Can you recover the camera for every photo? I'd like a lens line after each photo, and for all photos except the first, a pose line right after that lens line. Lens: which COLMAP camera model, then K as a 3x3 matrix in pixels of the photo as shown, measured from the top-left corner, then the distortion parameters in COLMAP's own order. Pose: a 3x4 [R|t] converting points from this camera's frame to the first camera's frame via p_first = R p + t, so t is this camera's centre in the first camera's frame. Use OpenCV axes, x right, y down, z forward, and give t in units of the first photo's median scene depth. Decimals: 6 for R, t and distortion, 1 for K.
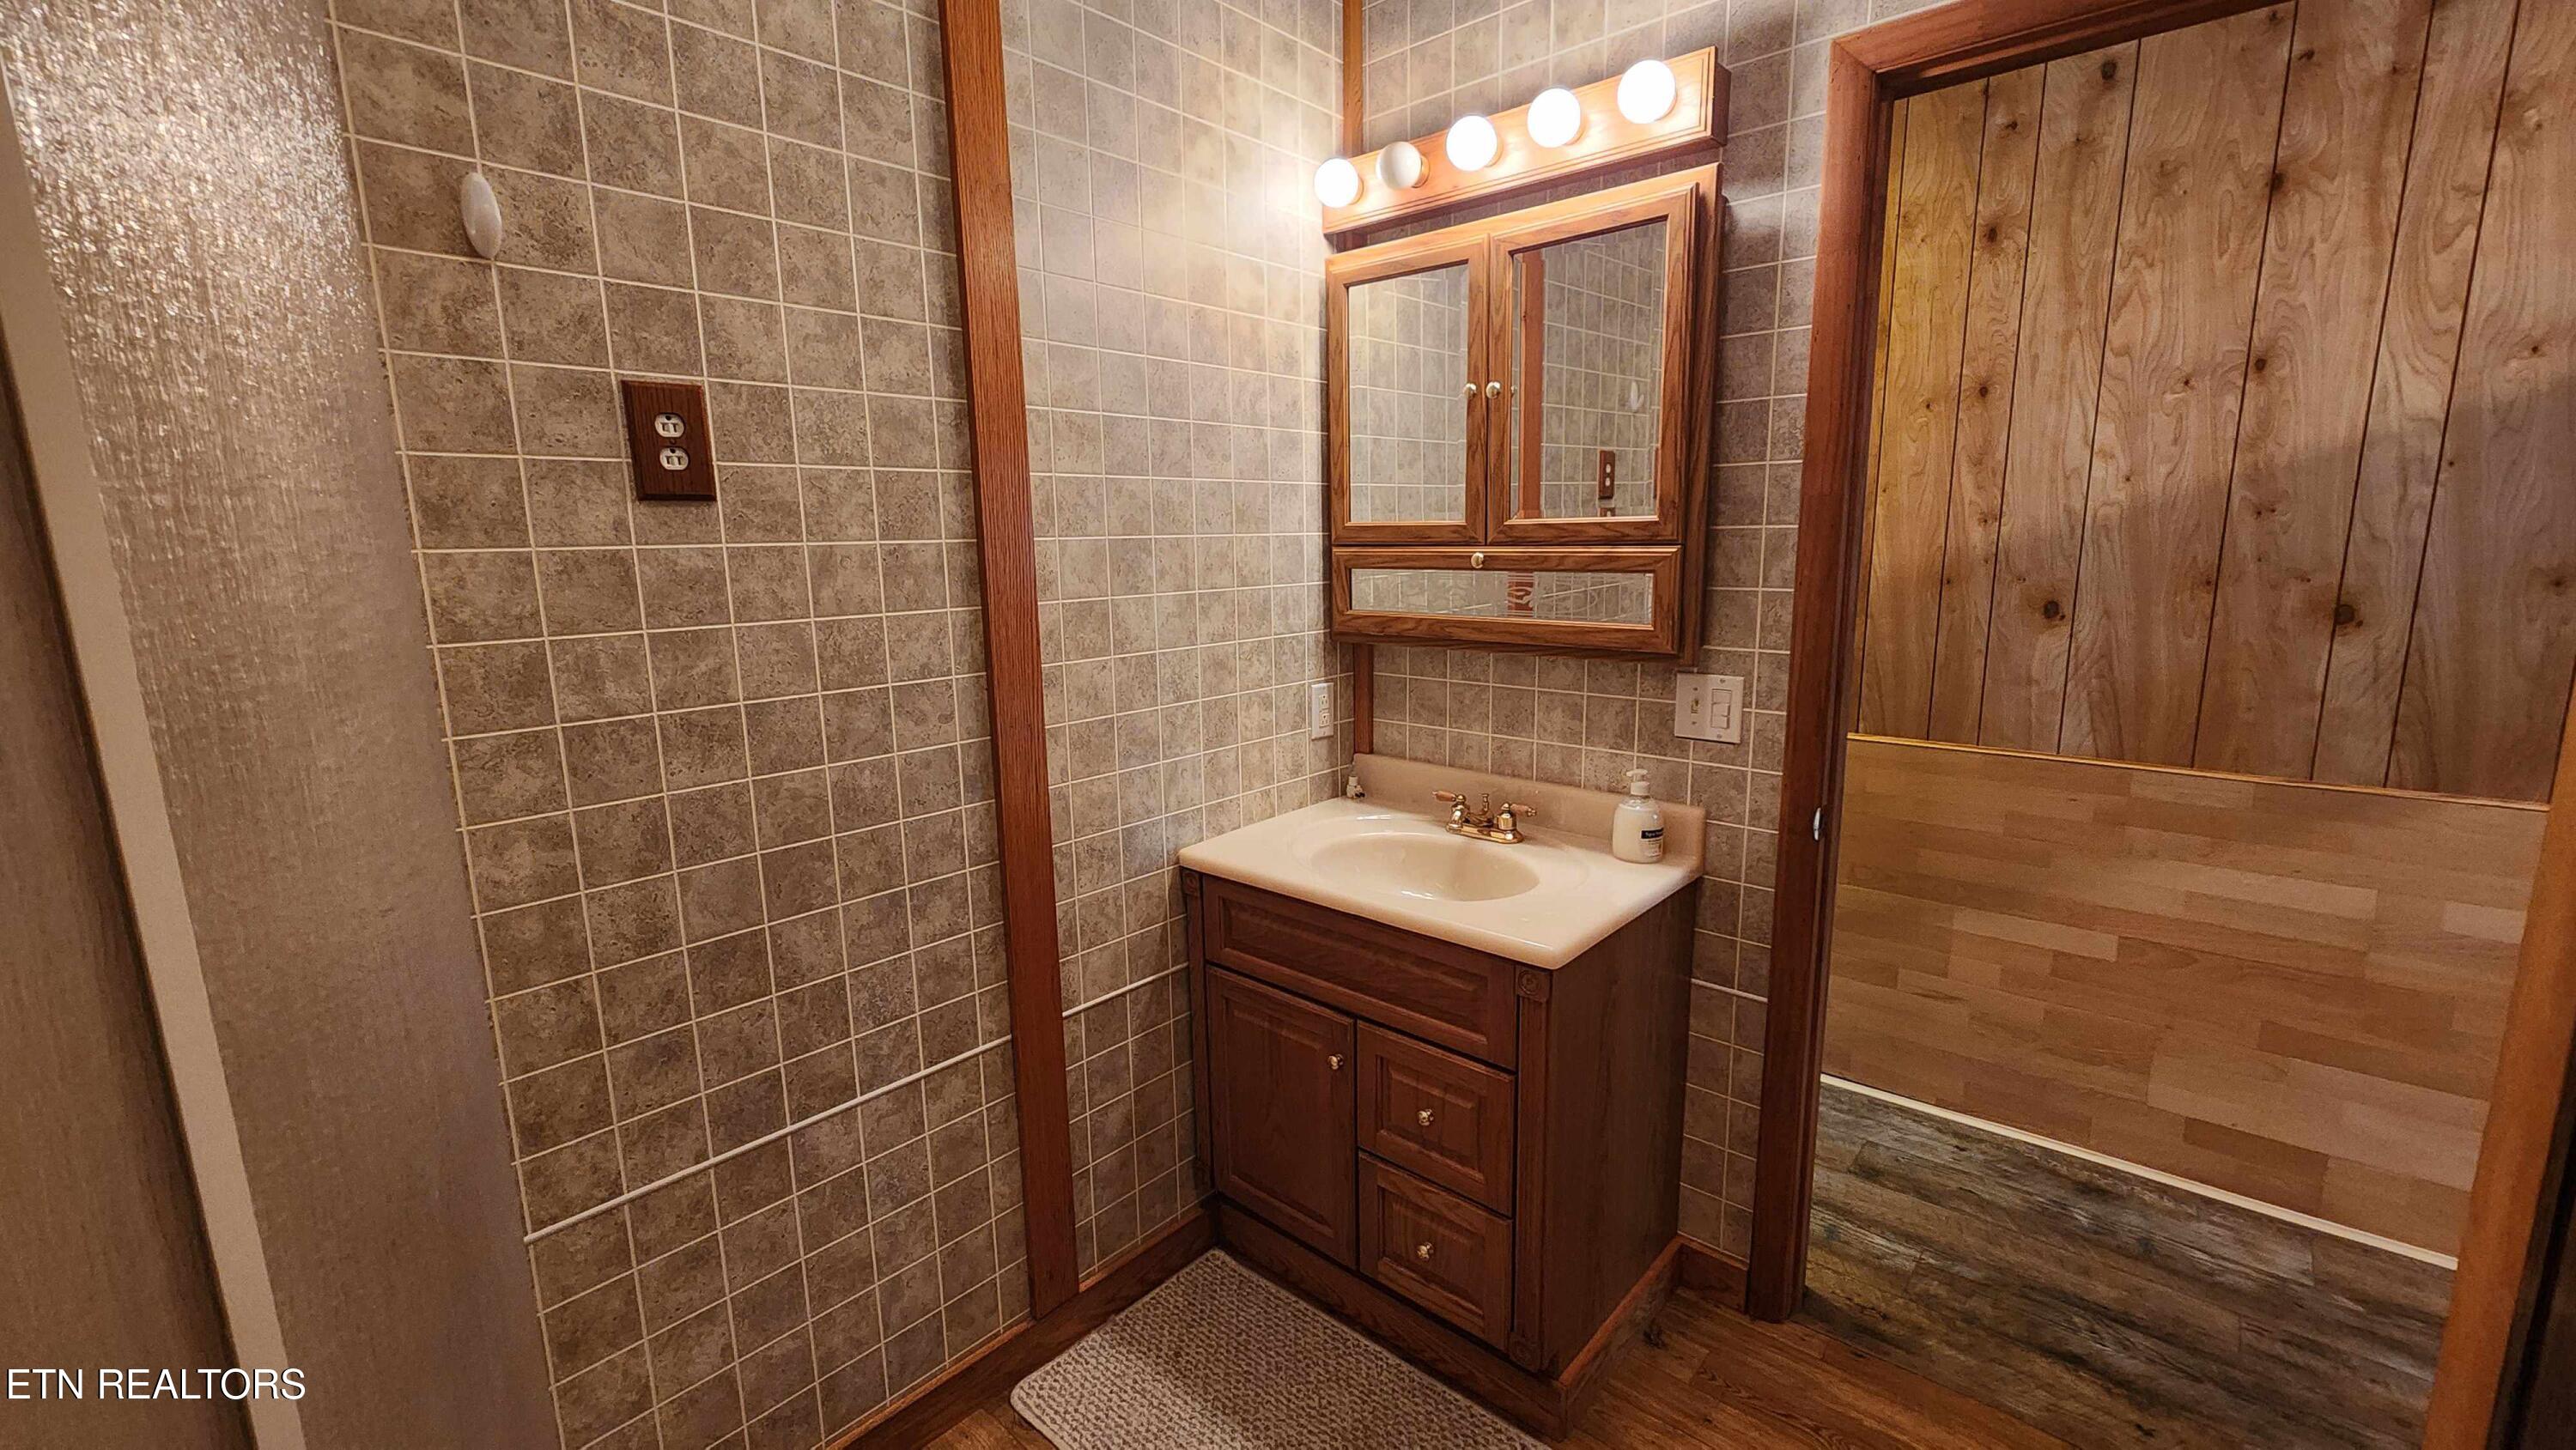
lens RADIAL K [[1064.8, 0, 1283.1], [0, 1064.8, 725.4], [0, 0, 1]] dist [-0.000716, 0.001536]
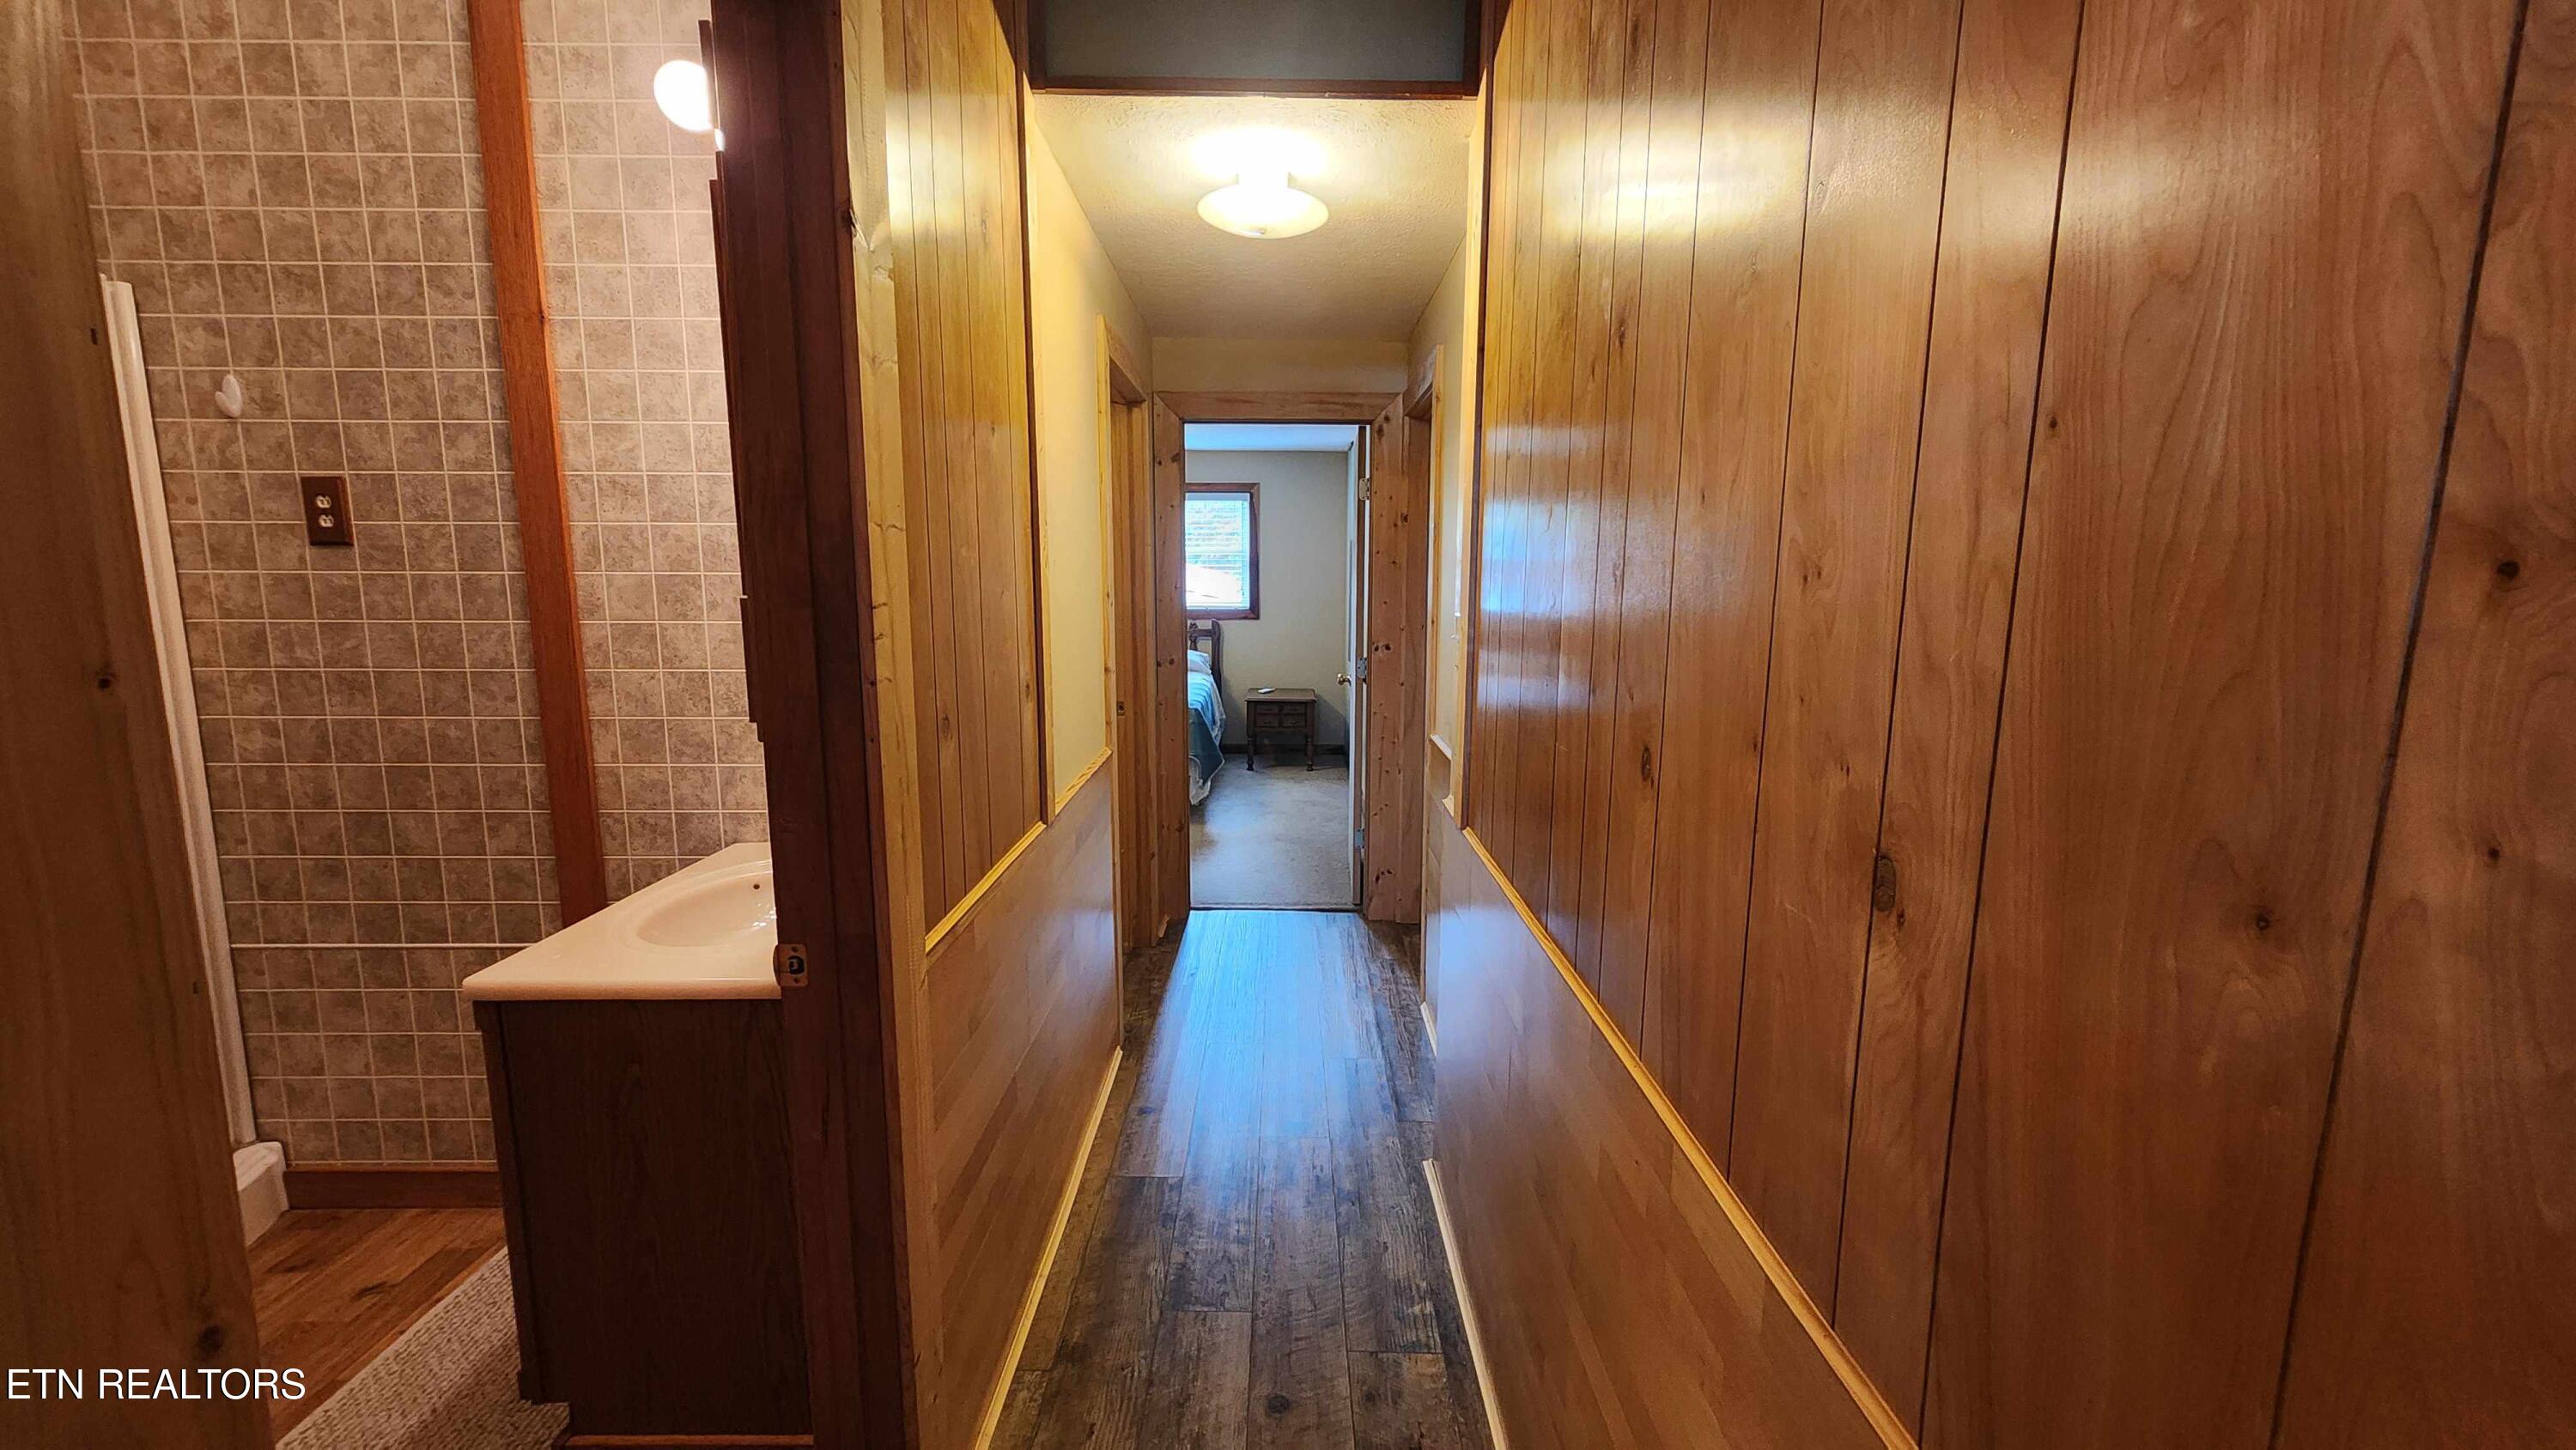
lens RADIAL K [[1064.8, 0, 1283.1], [0, 1064.8, 725.4], [0, 0, 1]] dist [-0.000716, 0.001536]
pose [[0.673307, 0.128942, -0.728033, 1.553636], [-0.147329, 0.988327, 0.038788, -0.196380], [0.724536, 0.081144, 0.684444, 0.871669]]
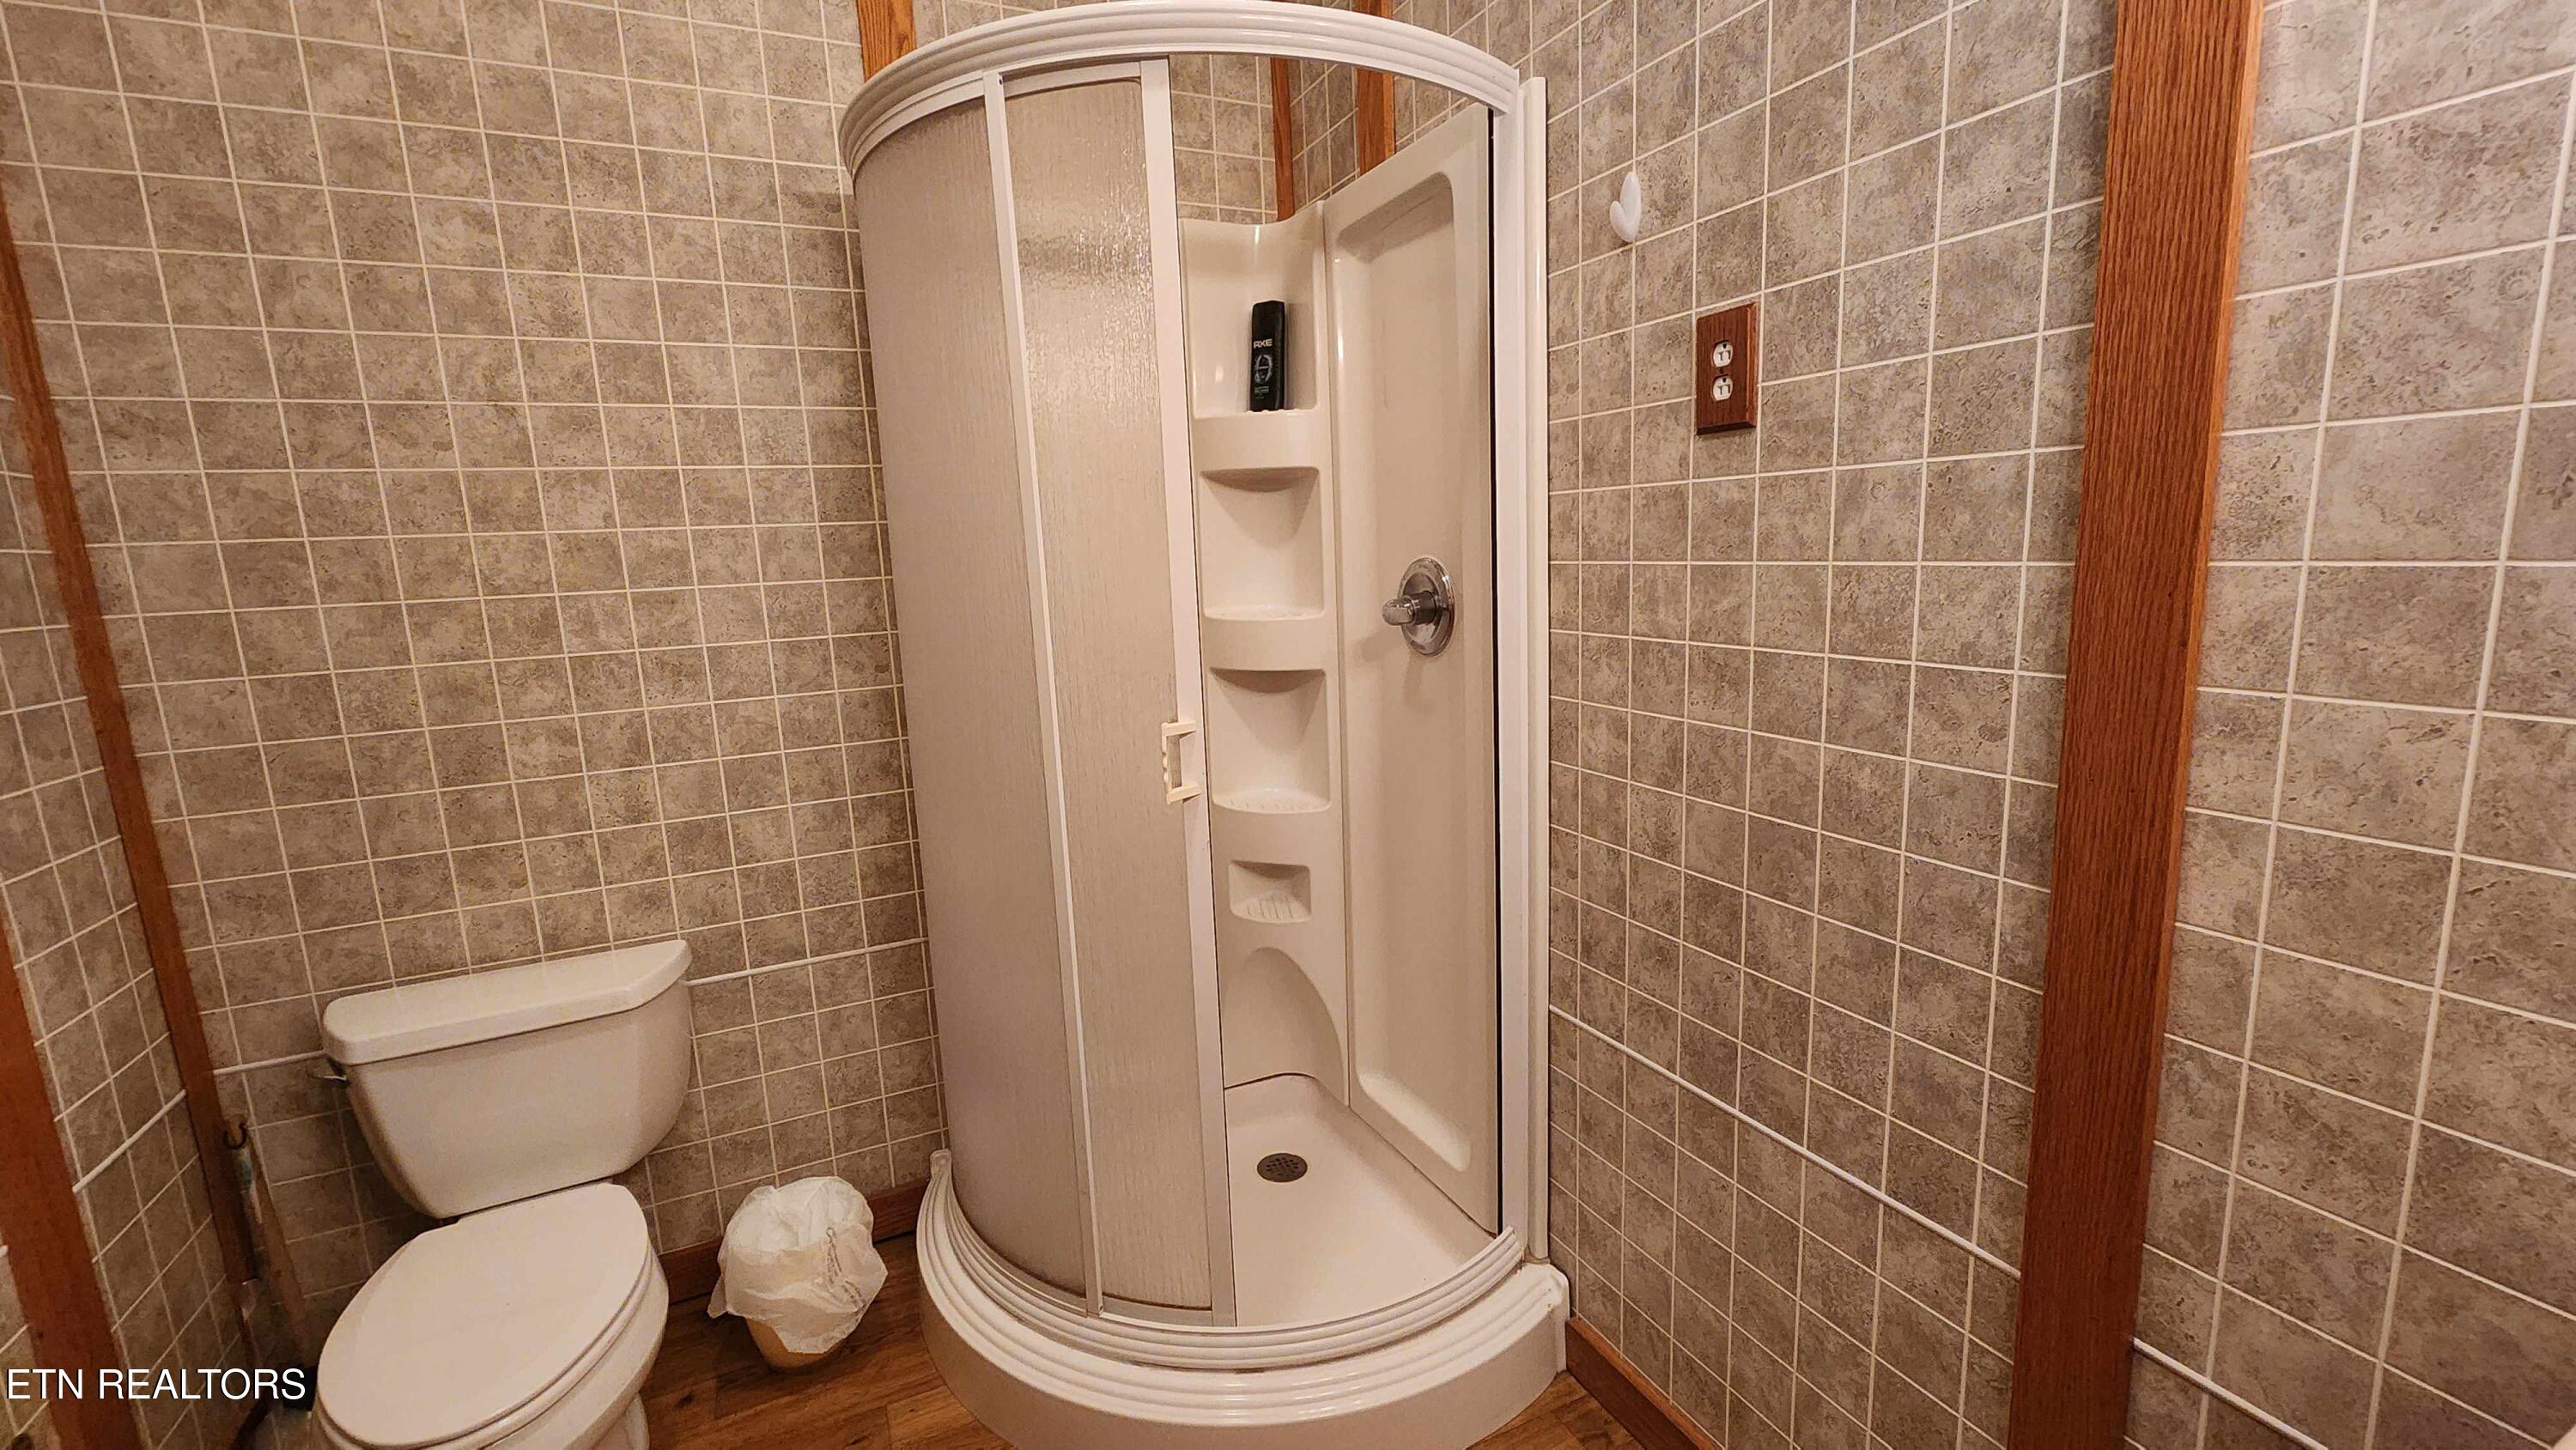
lens RADIAL K [[1064.8, 0, 1283.1], [0, 1064.8, 725.4], [0, 0, 1]] dist [-0.000716, 0.001536]
pose [[-0.385779, 0.196285, -0.901469, 0.474217], [-0.111057, 0.960121, 0.256582, -0.143048], [0.915883, 0.199099, -0.348595, 0.928994]]
